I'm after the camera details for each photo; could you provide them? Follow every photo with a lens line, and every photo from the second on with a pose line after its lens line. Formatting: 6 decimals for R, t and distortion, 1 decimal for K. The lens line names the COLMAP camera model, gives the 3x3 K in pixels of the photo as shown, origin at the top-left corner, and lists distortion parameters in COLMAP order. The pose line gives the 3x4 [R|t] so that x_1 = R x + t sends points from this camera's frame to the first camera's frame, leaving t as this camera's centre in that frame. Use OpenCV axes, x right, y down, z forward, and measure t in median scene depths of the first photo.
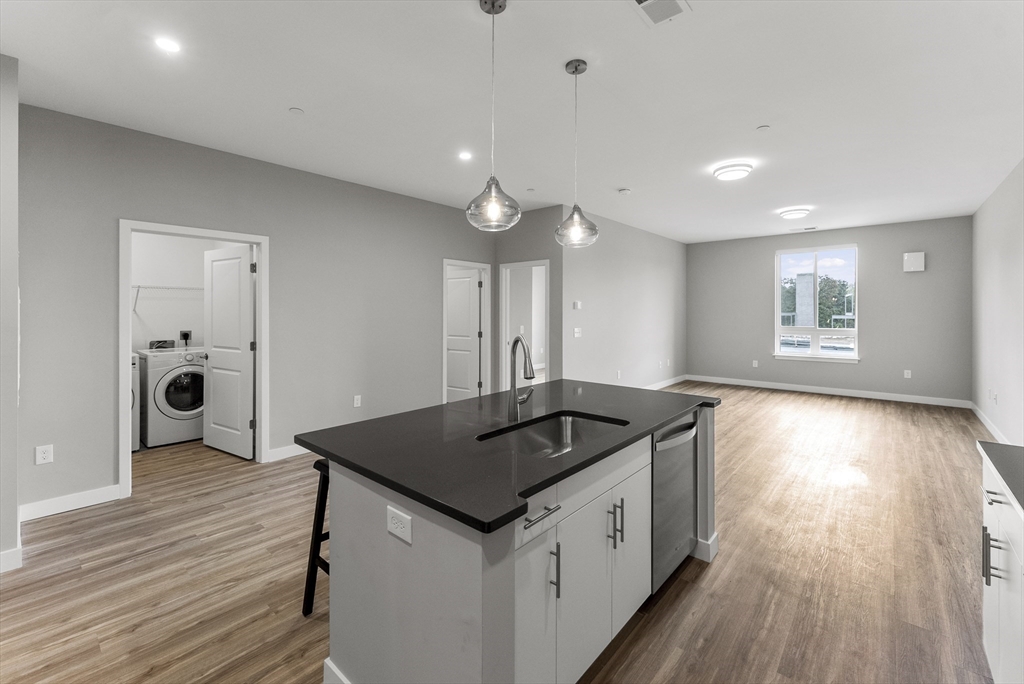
lens RADIAL K [[433.0, 0, 510.7], [0, 433.0, 310.5], [0, 0, 1]] dist [0.001925, 0.000382]
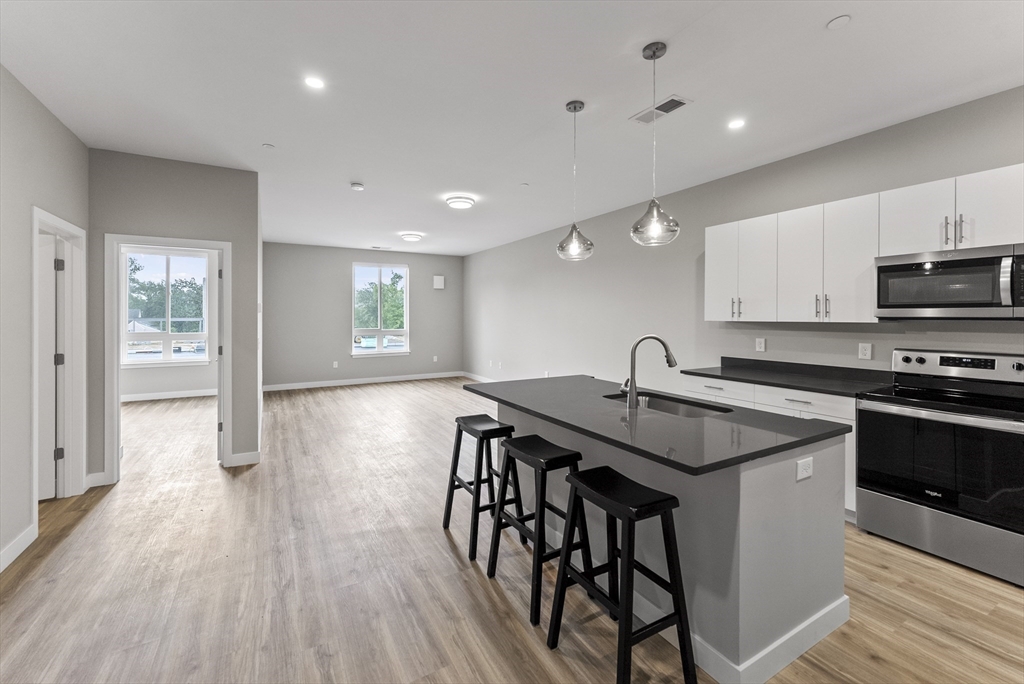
lens RADIAL K [[428.9, 0, 514.8], [0, 428.9, 315.7], [0, 0, 1]] dist [0.000185, -0.000056]
pose [[0.321652, 0.000626, 0.946858, -0.723902], [-0.000550, 1.000000, -0.000474, 0.004054], [-0.946858, -0.000369, 0.321653, 0.563832]]
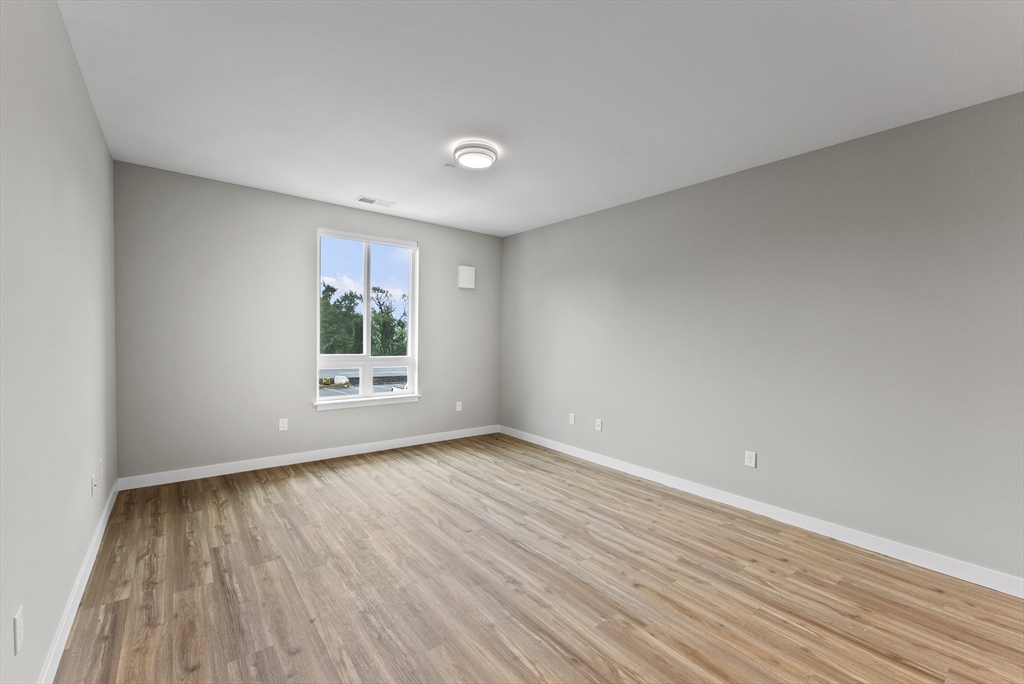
lens RADIAL K [[430.4, 0, 518.2], [0, 430.4, 349.0], [0, 0, 1]] dist [0.001600, -0.000041]
pose [[0.175617, -0.025510, 0.984128, 0.185045], [-0.020530, 0.999352, 0.029568, 0.008970], [-0.984244, -0.025397, 0.174980, 1.462623]]
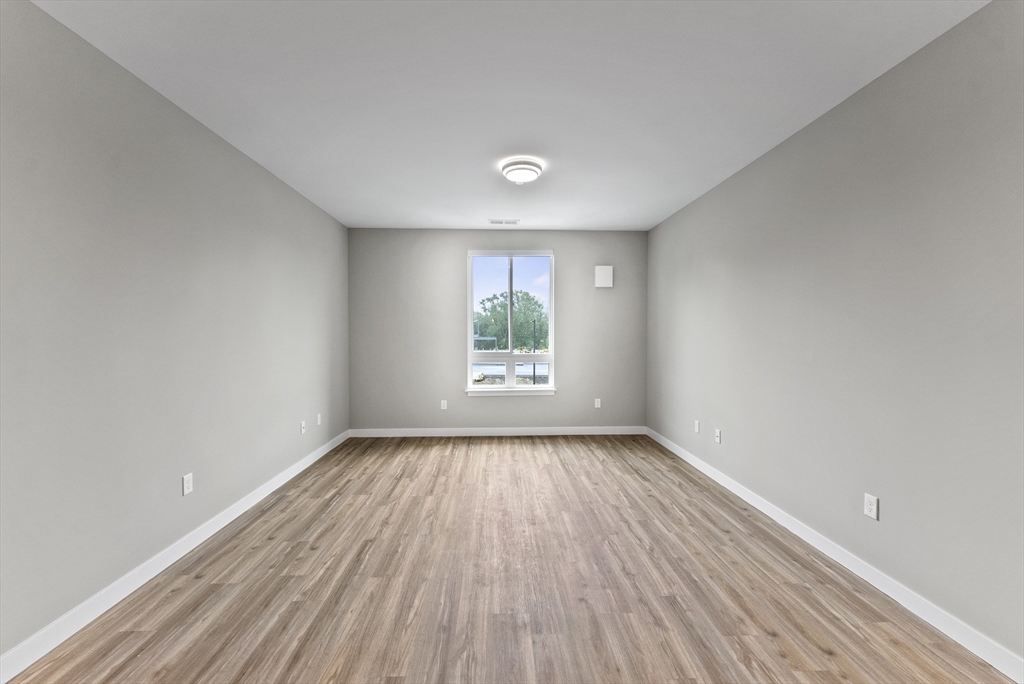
lens RADIAL K [[419.8, 0, 512.0], [0, 419.8, 342.0], [0, 0, 1]] dist [0.000552, 0.000219]
pose [[0.725576, -0.012946, 0.688020, 0.397929], [-0.000642, 0.999810, 0.019489, 0.009829], [-0.688142, -0.014582, 0.725430, 0.994123]]
